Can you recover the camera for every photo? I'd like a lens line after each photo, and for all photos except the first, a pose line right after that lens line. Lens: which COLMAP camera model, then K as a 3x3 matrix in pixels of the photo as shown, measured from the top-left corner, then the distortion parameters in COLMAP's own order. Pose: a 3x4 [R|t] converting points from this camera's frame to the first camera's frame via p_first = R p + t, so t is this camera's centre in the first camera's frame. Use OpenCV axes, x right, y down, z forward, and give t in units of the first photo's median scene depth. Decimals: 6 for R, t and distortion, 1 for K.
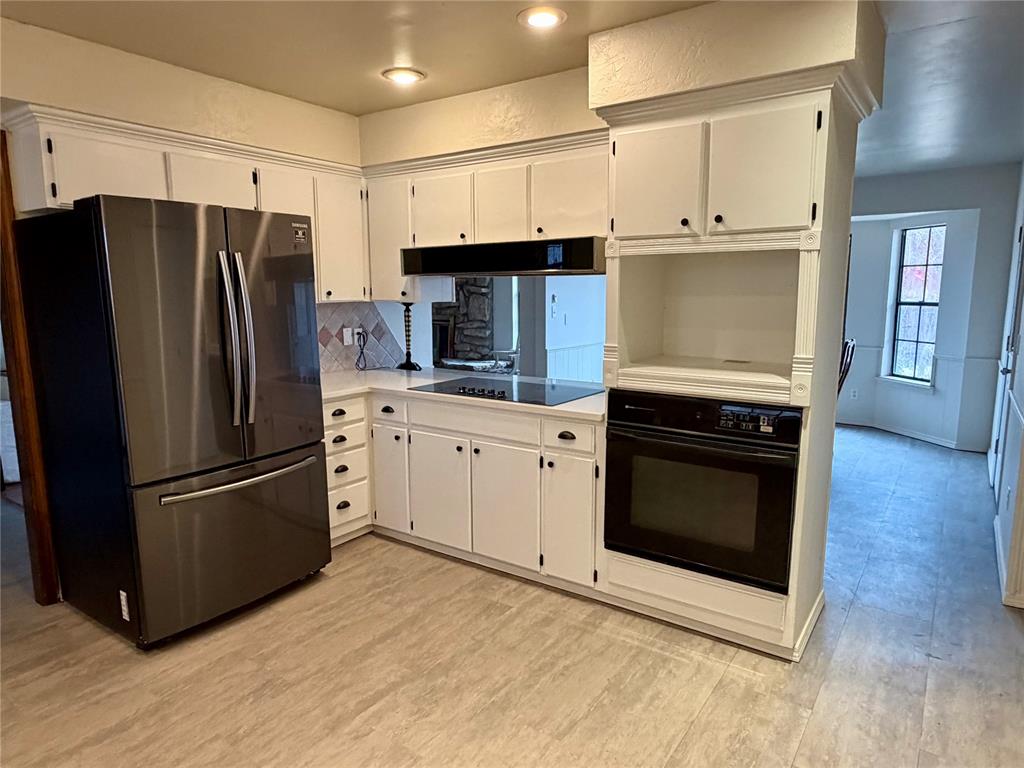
lens RADIAL K [[641.5, 0, 514.6], [0, 641.5, 386.2], [0, 0, 1]] dist [-0.002339, -0.001396]
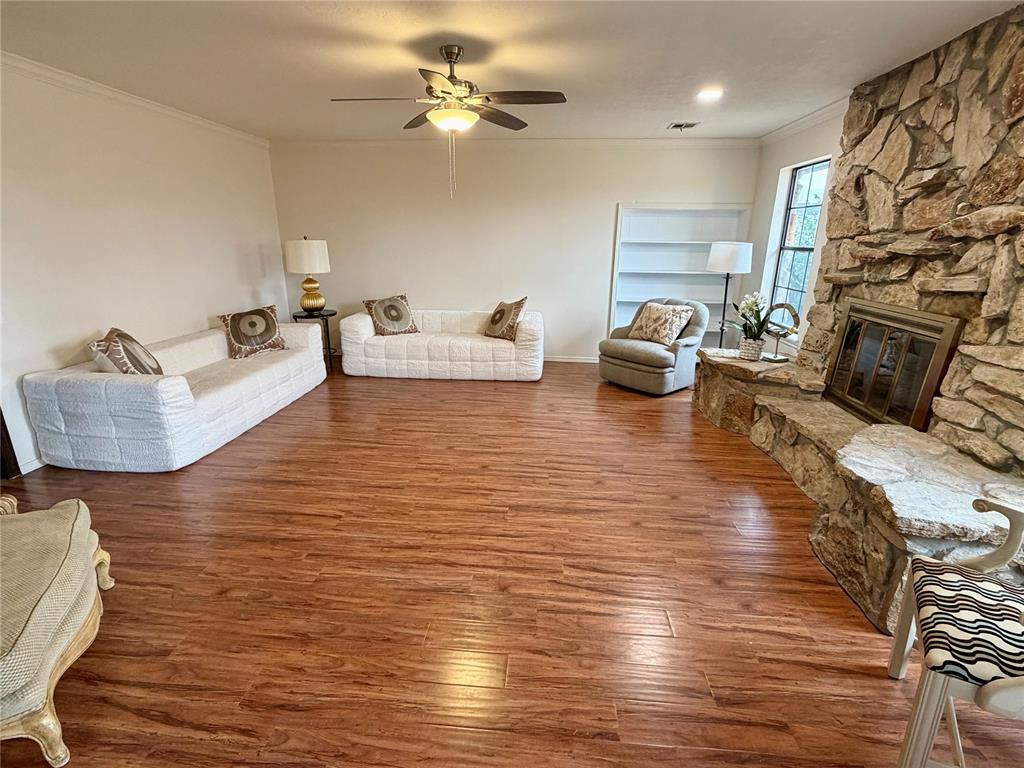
lens RADIAL K [[486.3, 0, 512.1], [0, 486.3, 383.3], [0, 0, 1]] dist [0.003952, -0.000303]
pose [[0.506310, 0.258943, -0.822556, 0.011820], [-0.140816, 0.965875, 0.217383, -0.100855], [0.850777, 0.005765, 0.525496, 0.659375]]
